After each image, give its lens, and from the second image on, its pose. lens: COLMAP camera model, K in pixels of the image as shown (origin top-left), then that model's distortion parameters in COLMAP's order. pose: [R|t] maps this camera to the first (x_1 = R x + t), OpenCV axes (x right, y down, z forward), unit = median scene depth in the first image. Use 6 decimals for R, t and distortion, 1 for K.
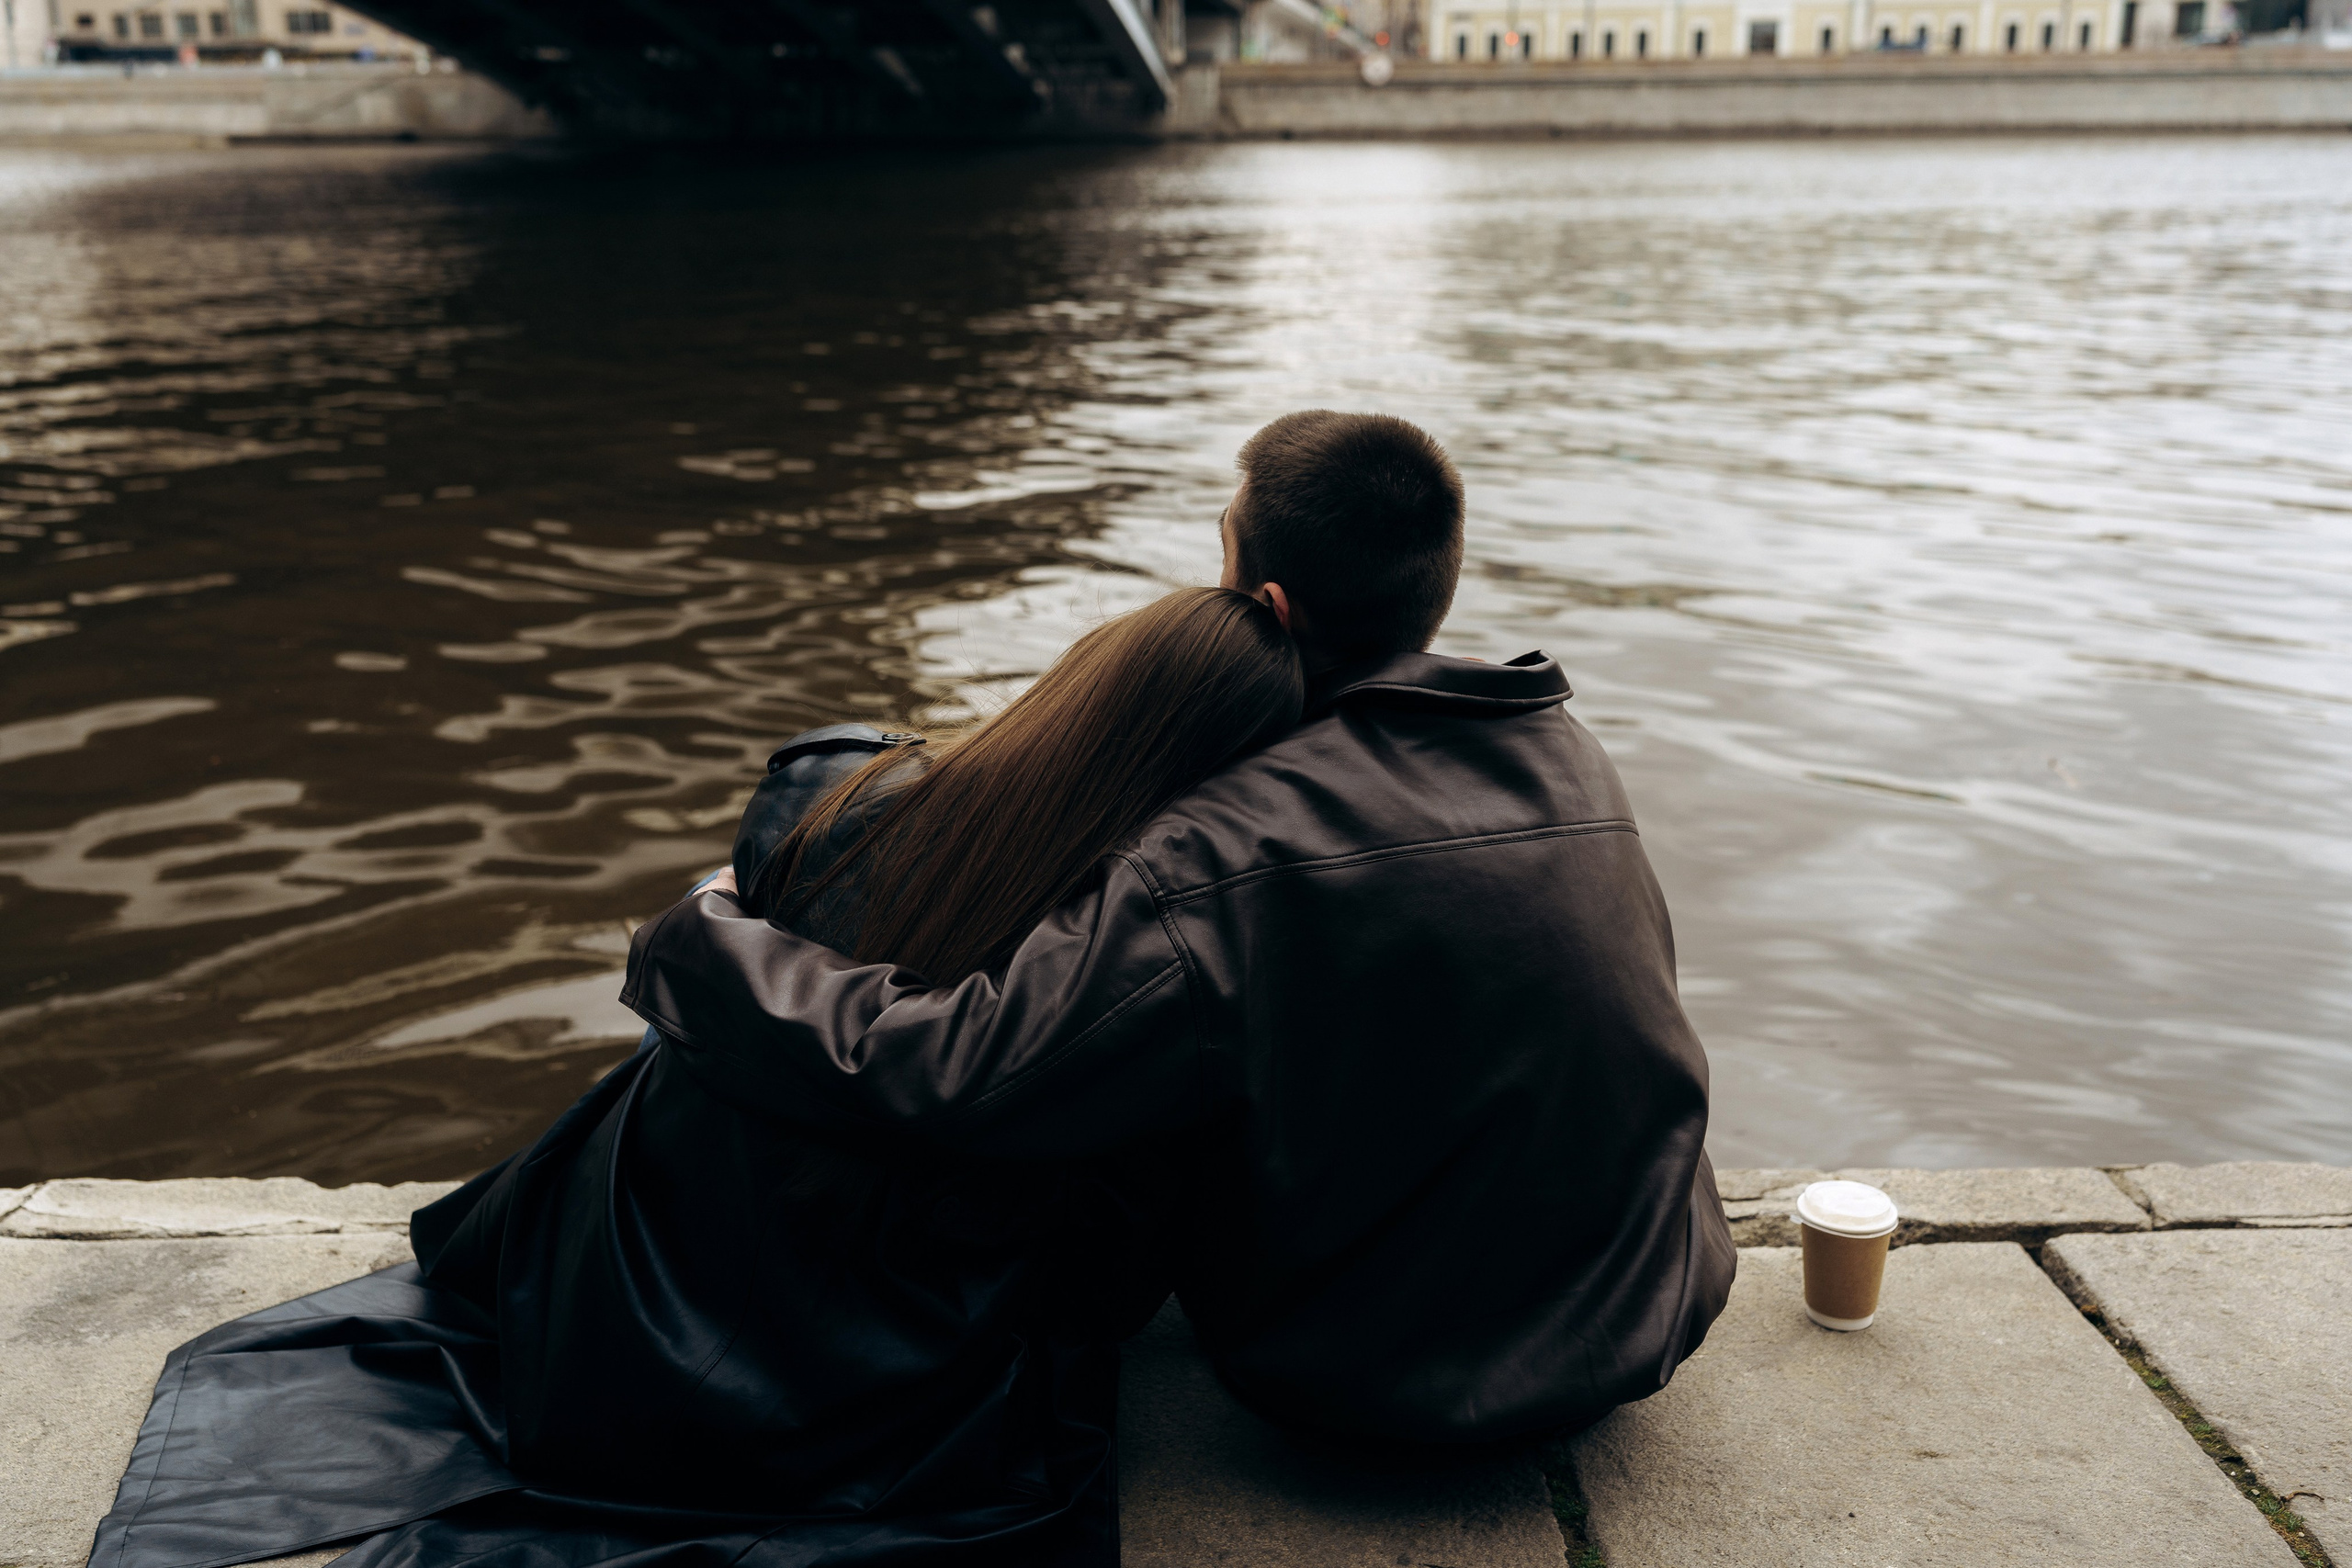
lens RADIAL K [[2490.9, 0, 1174.6], [0, 2490.9, 798.5], [0, 0, 1]] dist [0.000939, 0.000000]
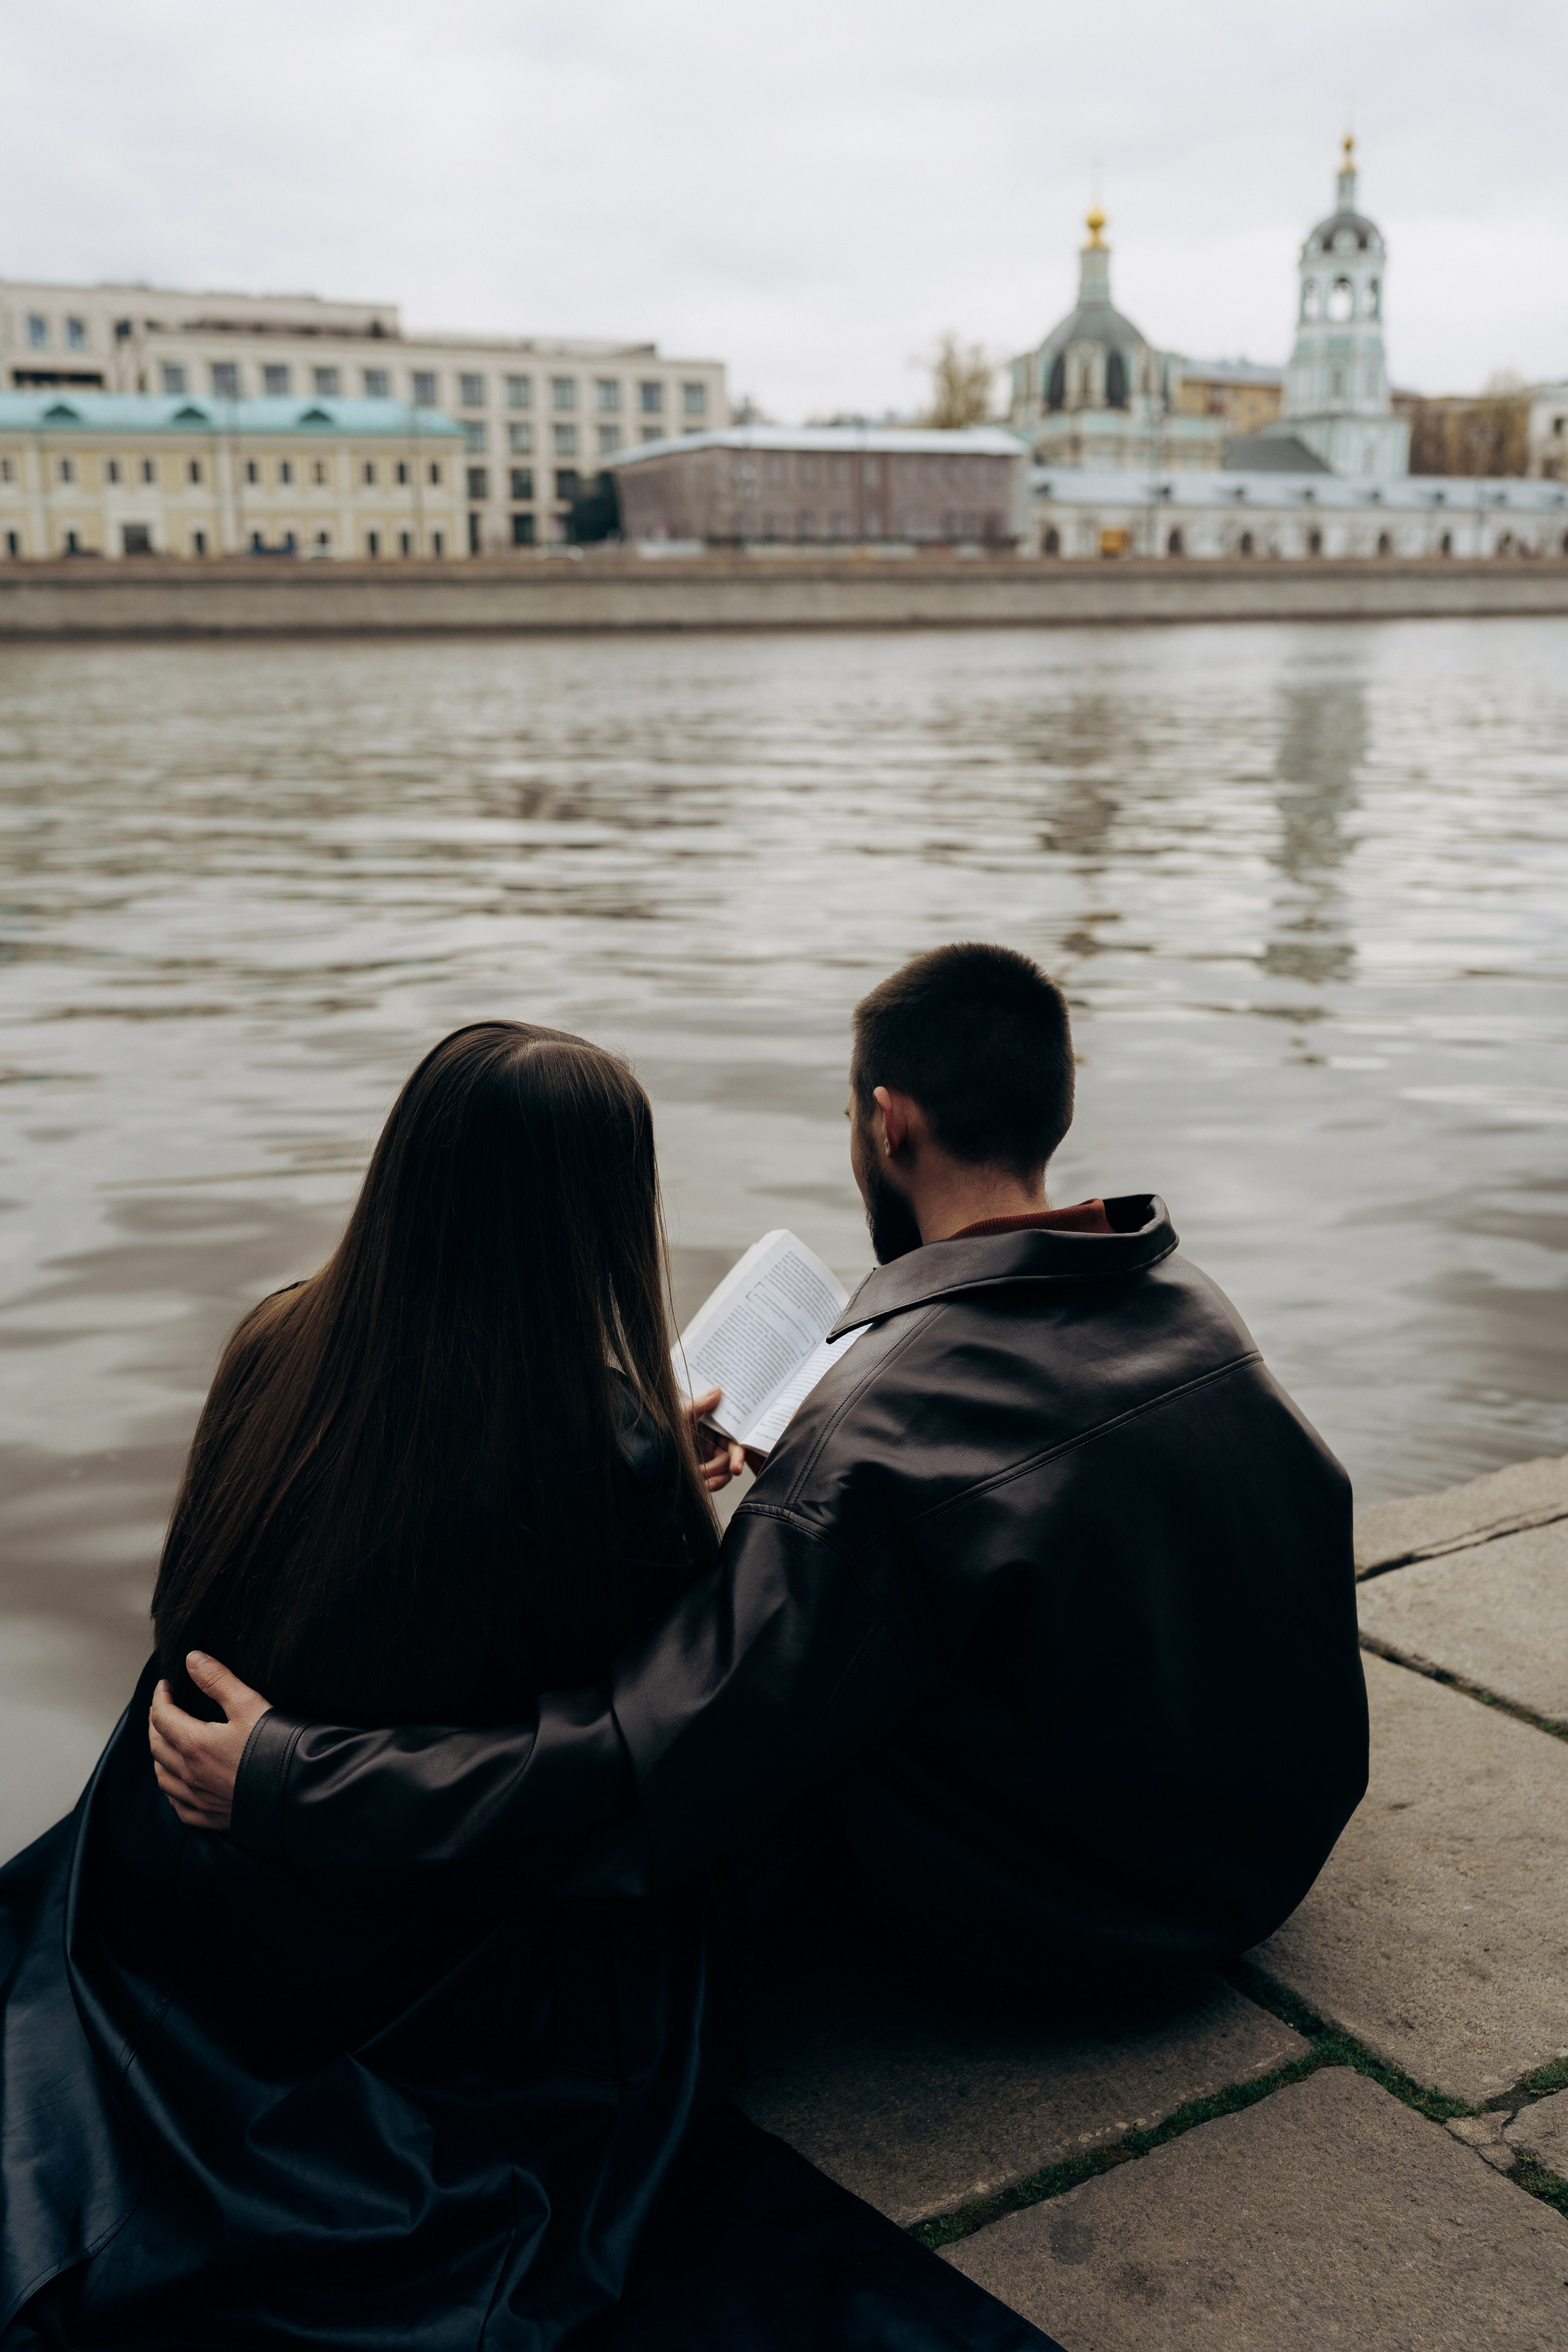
lens RADIAL K [[2491.2, 0, 788.8], [0, 2491.2, 1160.9], [0, 0, 1]] dist [0.000939, 0.000000]
pose [[0.843109, -0.114835, 0.525338, -0.098729], [0.142697, 0.989685, -0.012674, -0.009341], [-0.518464, 0.085650, 0.850799, 0.036509]]
